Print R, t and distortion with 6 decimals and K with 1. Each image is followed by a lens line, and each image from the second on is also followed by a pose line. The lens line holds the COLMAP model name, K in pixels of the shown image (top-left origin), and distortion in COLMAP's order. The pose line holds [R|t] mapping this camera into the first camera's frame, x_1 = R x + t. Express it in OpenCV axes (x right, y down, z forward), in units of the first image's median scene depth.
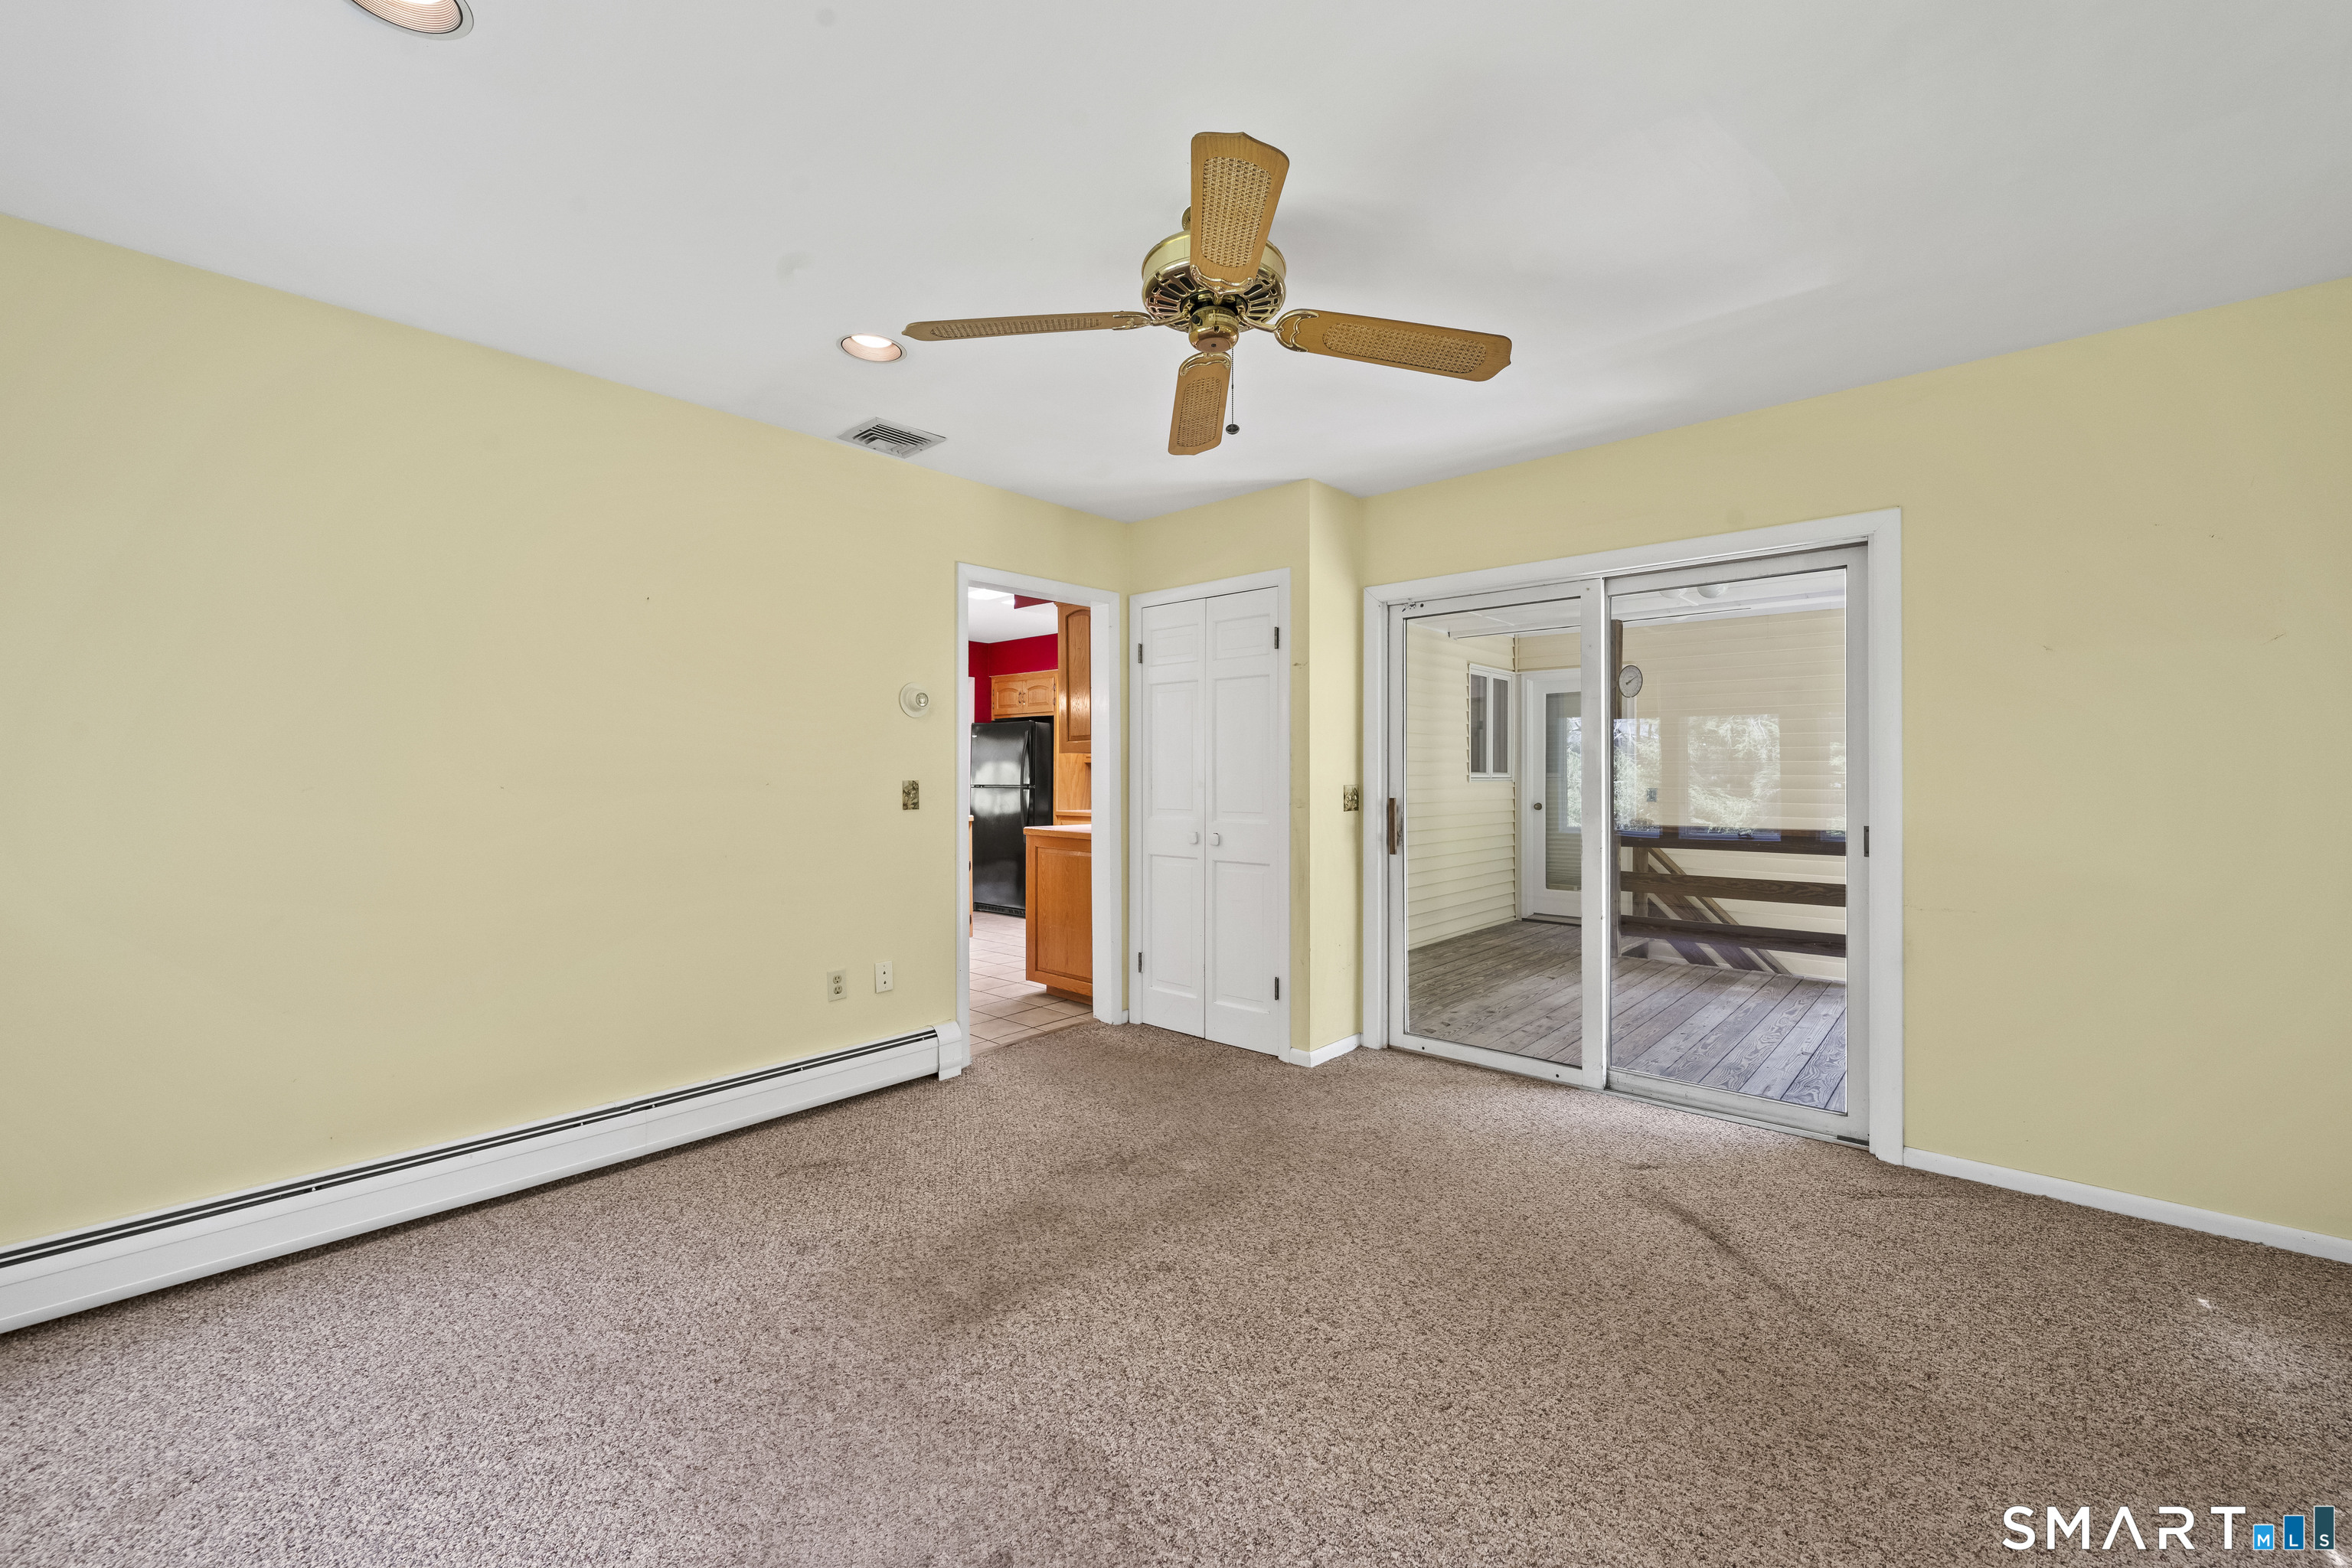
lens RADIAL K [[935.5, 0, 1188.0], [0, 935.5, 771.2], [0, 0, 1]] dist [-0.000507, -0.000134]
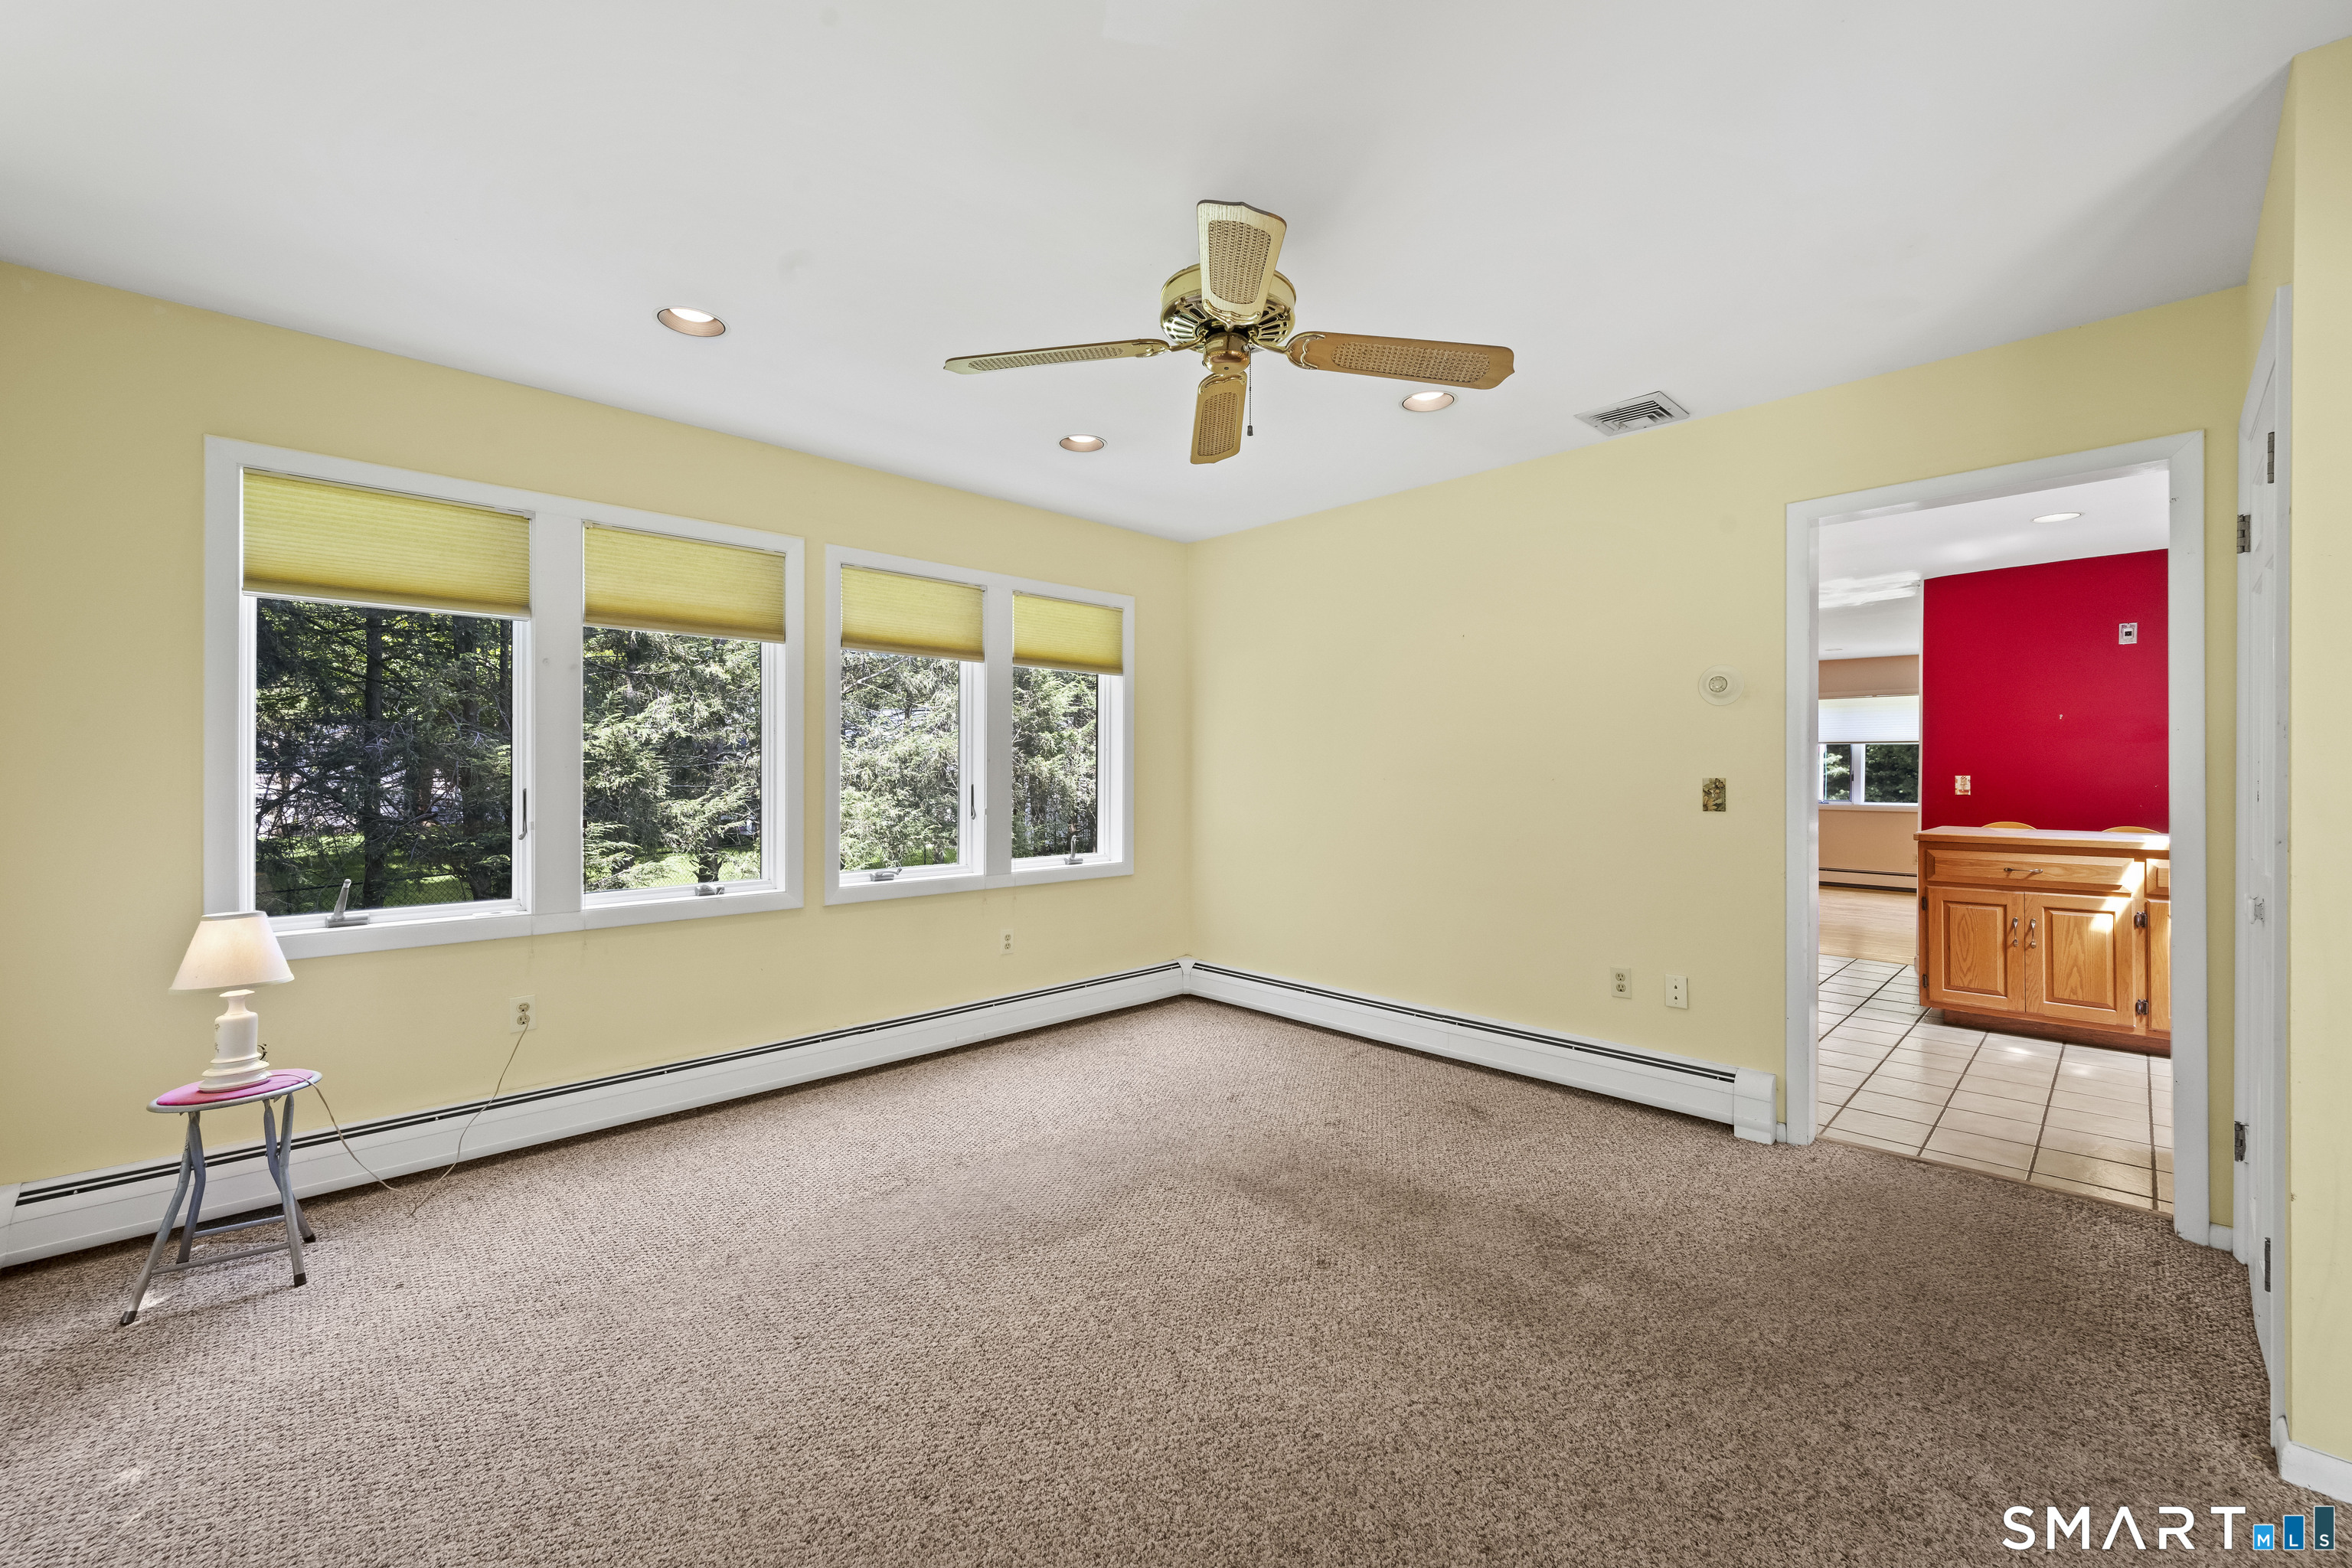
lens RADIAL K [[935.5, 0, 1188.0], [0, 935.5, 771.2], [0, 0, 1]] dist [-0.000507, -0.000134]
pose [[-0.064701, 0.002972, -0.997900, 0.734560], [-0.000934, 0.999995, 0.003038, 0.001808], [0.997904, 0.001128, -0.064698, 0.690220]]
